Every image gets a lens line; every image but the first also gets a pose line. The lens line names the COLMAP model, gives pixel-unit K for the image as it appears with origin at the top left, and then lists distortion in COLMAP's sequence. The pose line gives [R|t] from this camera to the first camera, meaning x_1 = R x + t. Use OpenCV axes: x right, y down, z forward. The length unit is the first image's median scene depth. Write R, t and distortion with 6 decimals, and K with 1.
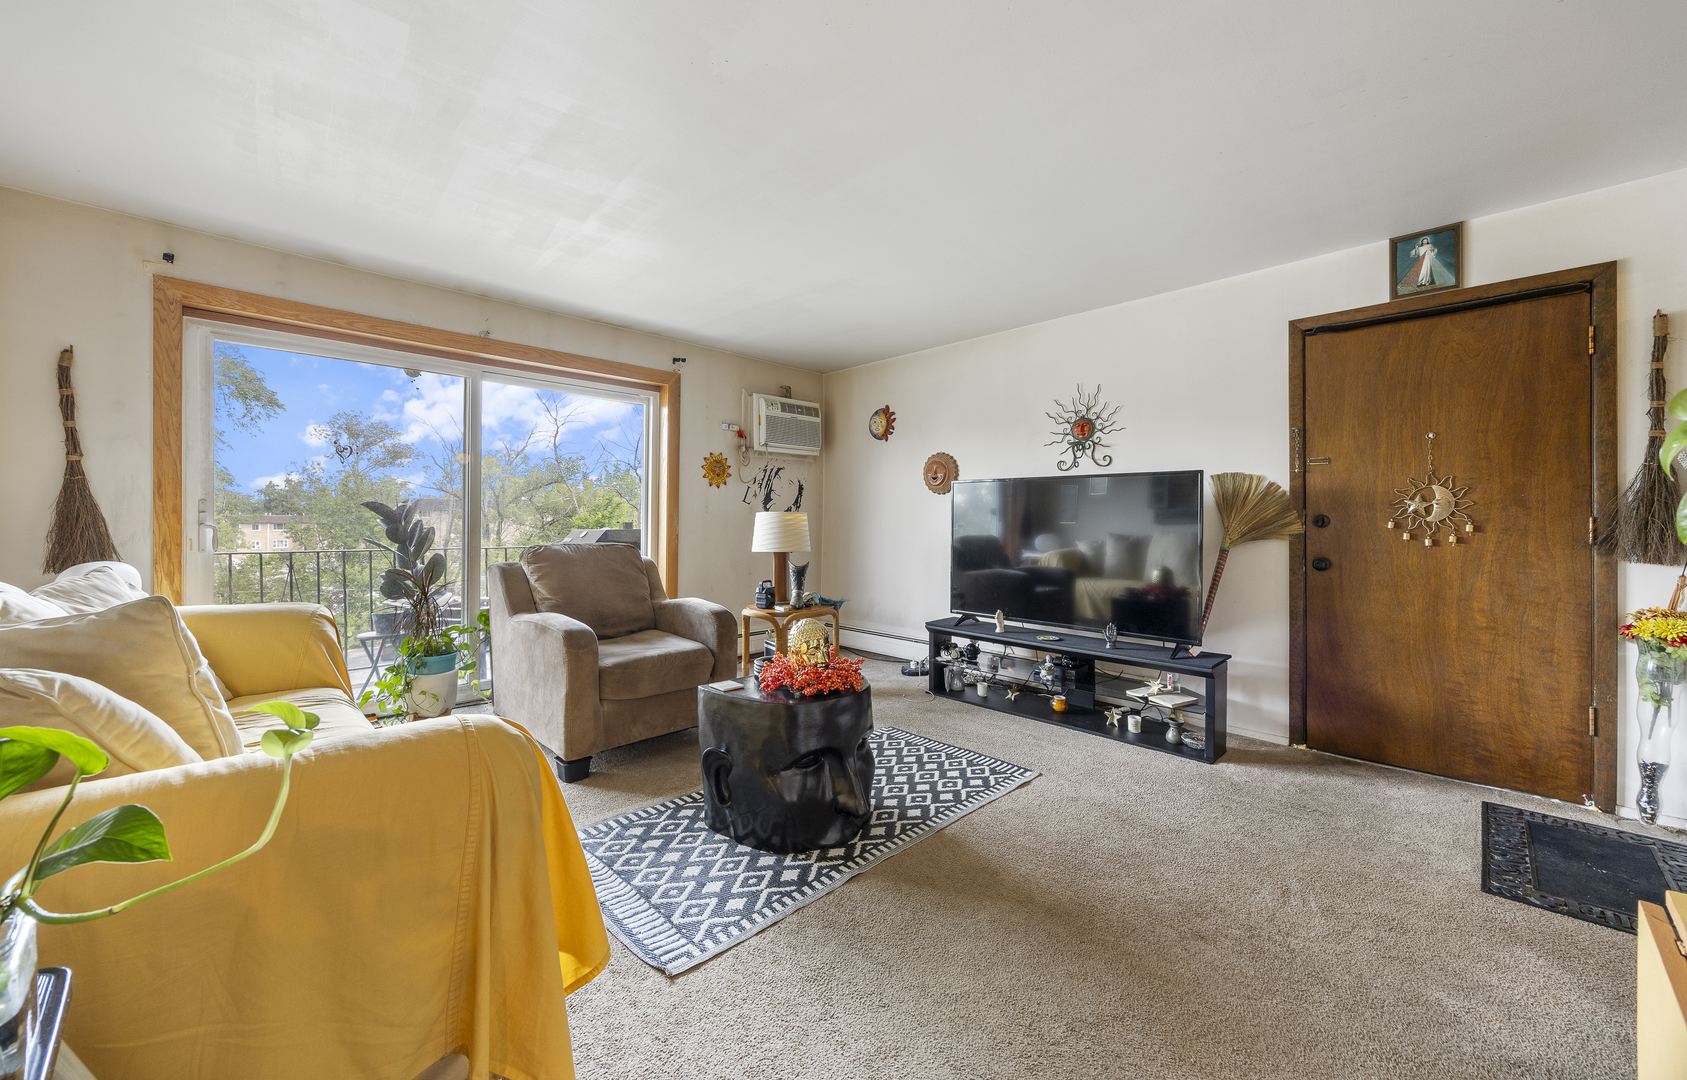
lens RADIAL K [[643.9, 0, 854.2], [0, 643.9, 516.3], [0, 0, 1]] dist [-0.003203, -0.000957]
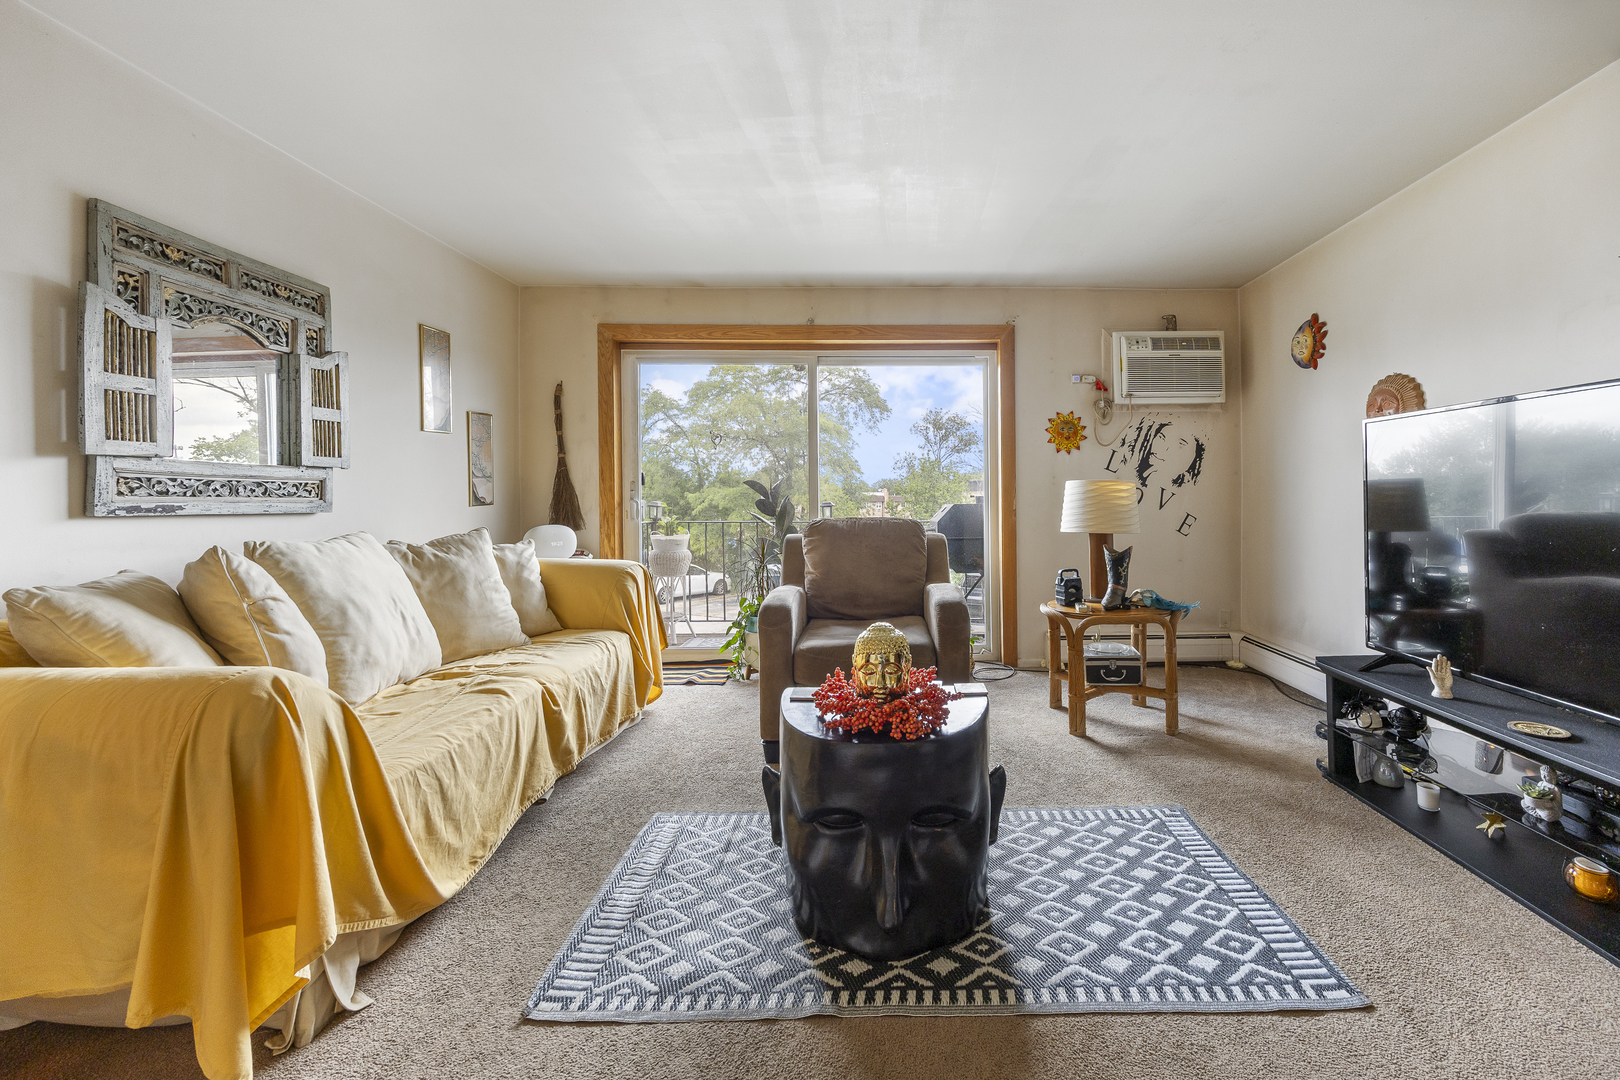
lens RADIAL K [[657.5, 0, 892.0], [0, 657.5, 496.7], [0, 0, 1]] dist [-0.007590, 0.000646]
pose [[0.710378, -0.007981, -0.703775, 0.322959], [0.011931, 0.999929, 0.000704, 0.011069], [0.703719, -0.008896, 0.710423, 0.344393]]
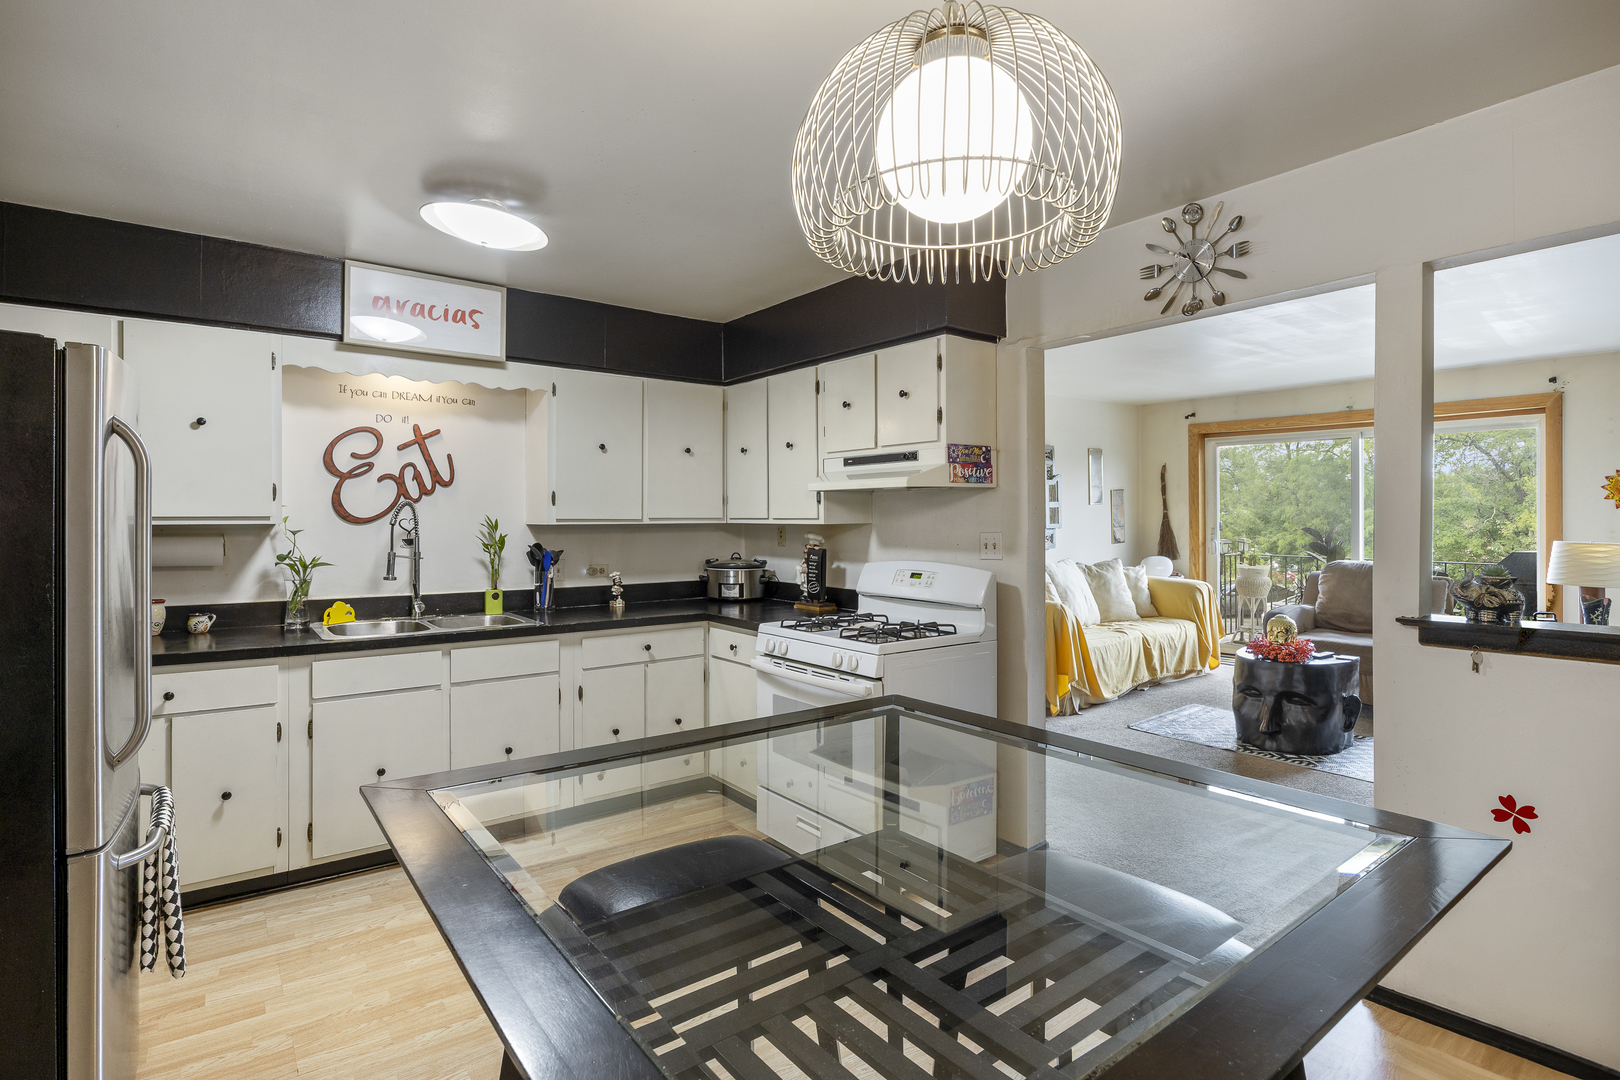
lens RADIAL K [[806.5, 0, 803.8], [0, 806.5, 522.3], [0, 0, 1]] dist [-0.007966, 0.001774]
pose [[-0.144445, 0.010027, -0.989462, 1.458973], [0.011611, 0.999897, 0.008438, -0.070449], [0.989445, -0.010270, -0.144546, 0.087299]]
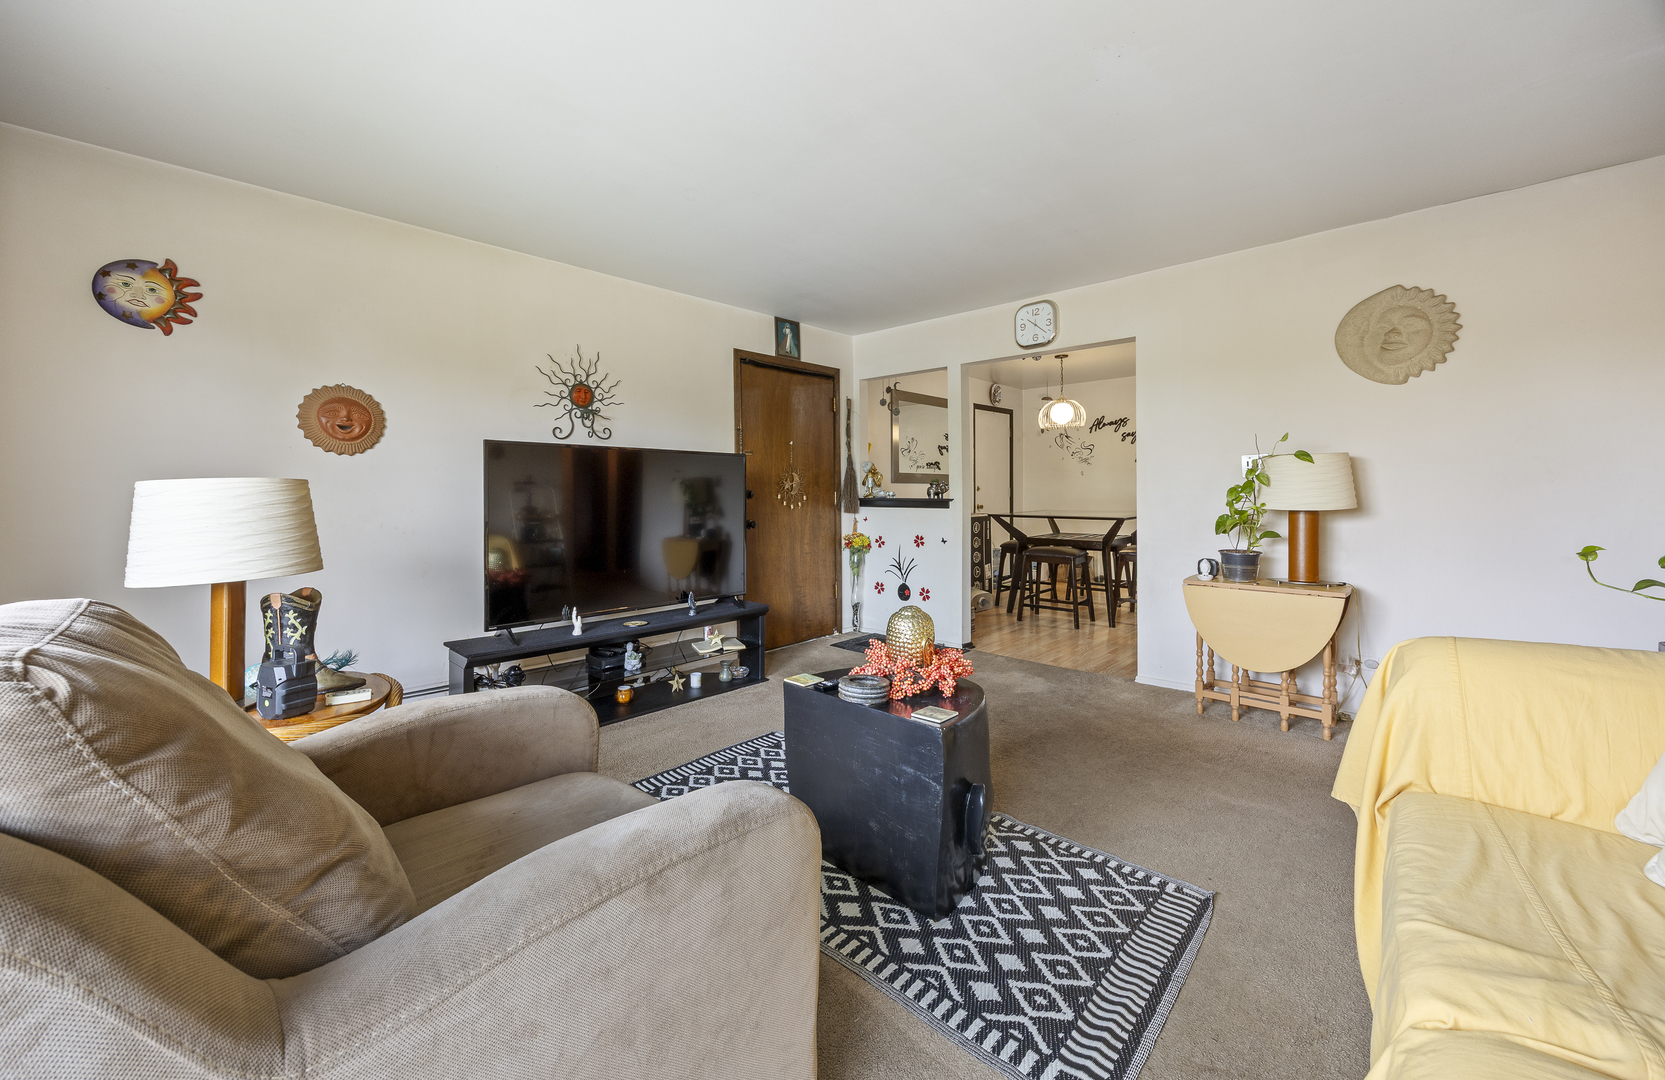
lens RADIAL K [[635.7, 0, 825.2], [0, 635.7, 490.9], [0, 0, 1]] dist [0.001155, -0.000005]
pose [[-0.016208, 0.002076, 0.999866, -0.655061], [0.004450, 0.999988, -0.002004, 0.003331], [-0.999859, 0.004417, -0.016217, 0.797243]]
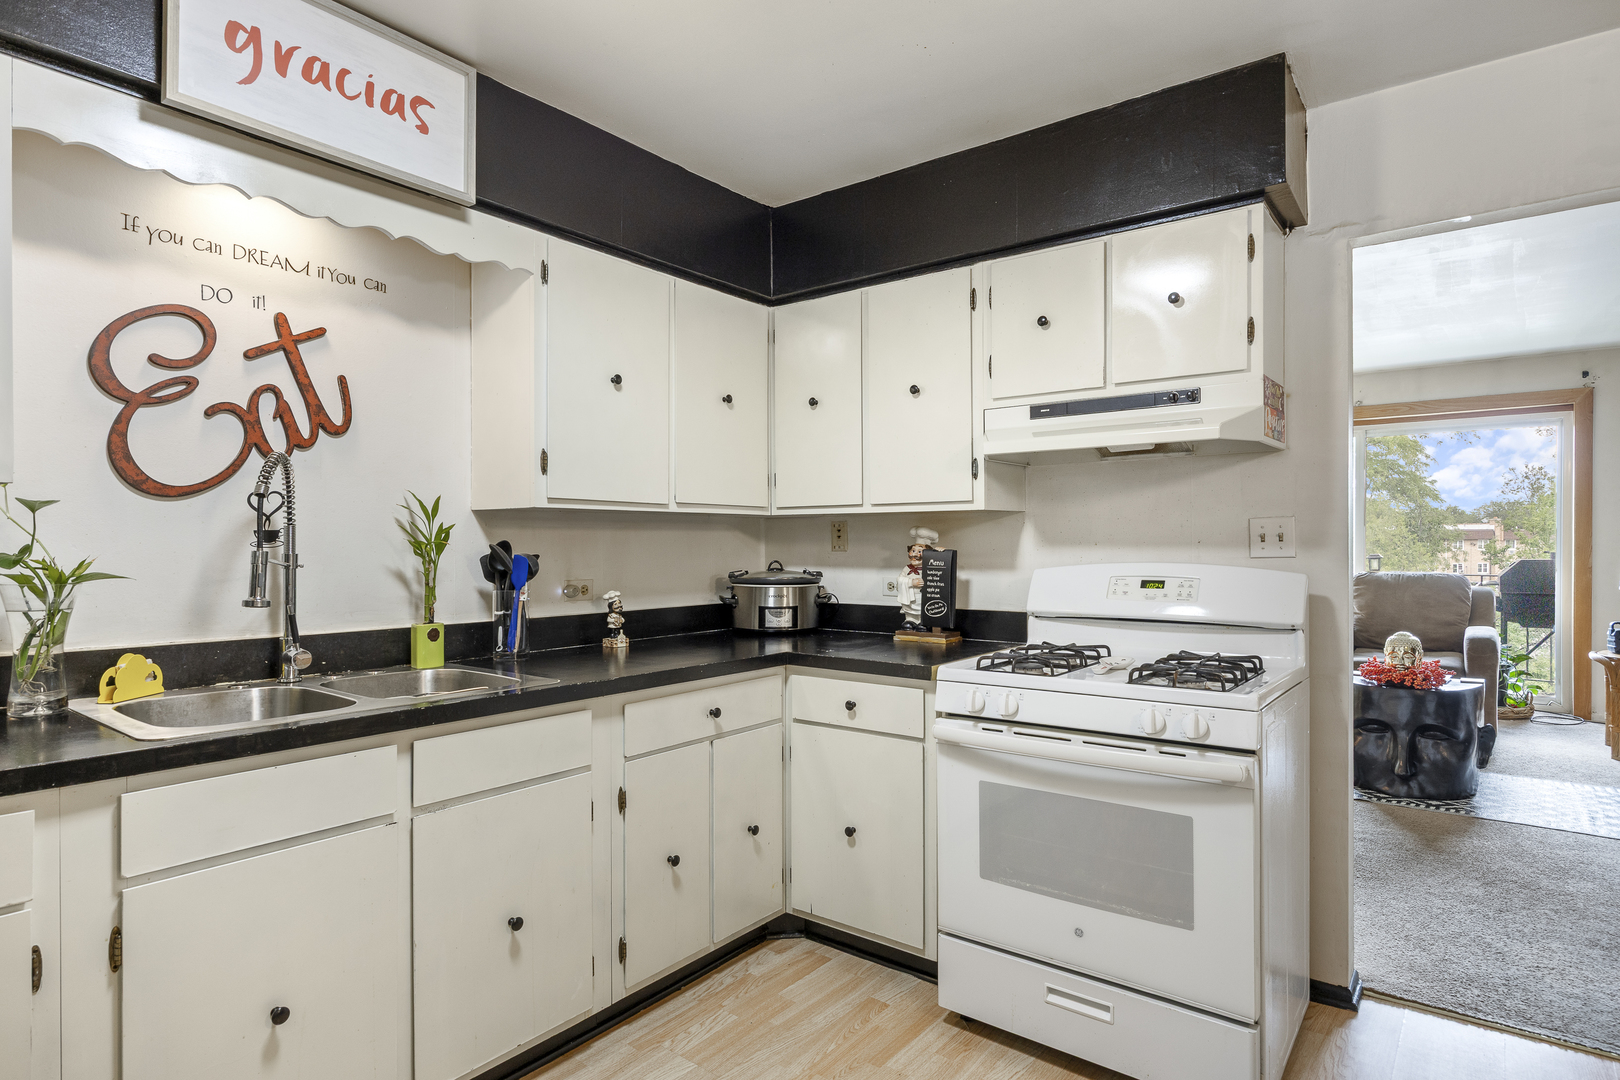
lens RADIAL K [[883.0, 0, 811.9], [0, 883.0, 549.6], [0, 0, 1]] dist [0.003823, -0.001631]
pose [[0.117494, 0.010901, -0.993014, 1.123047], [0.011923, 0.999852, 0.012386, -0.033876], [0.993002, -0.013295, 0.117347, -0.294373]]
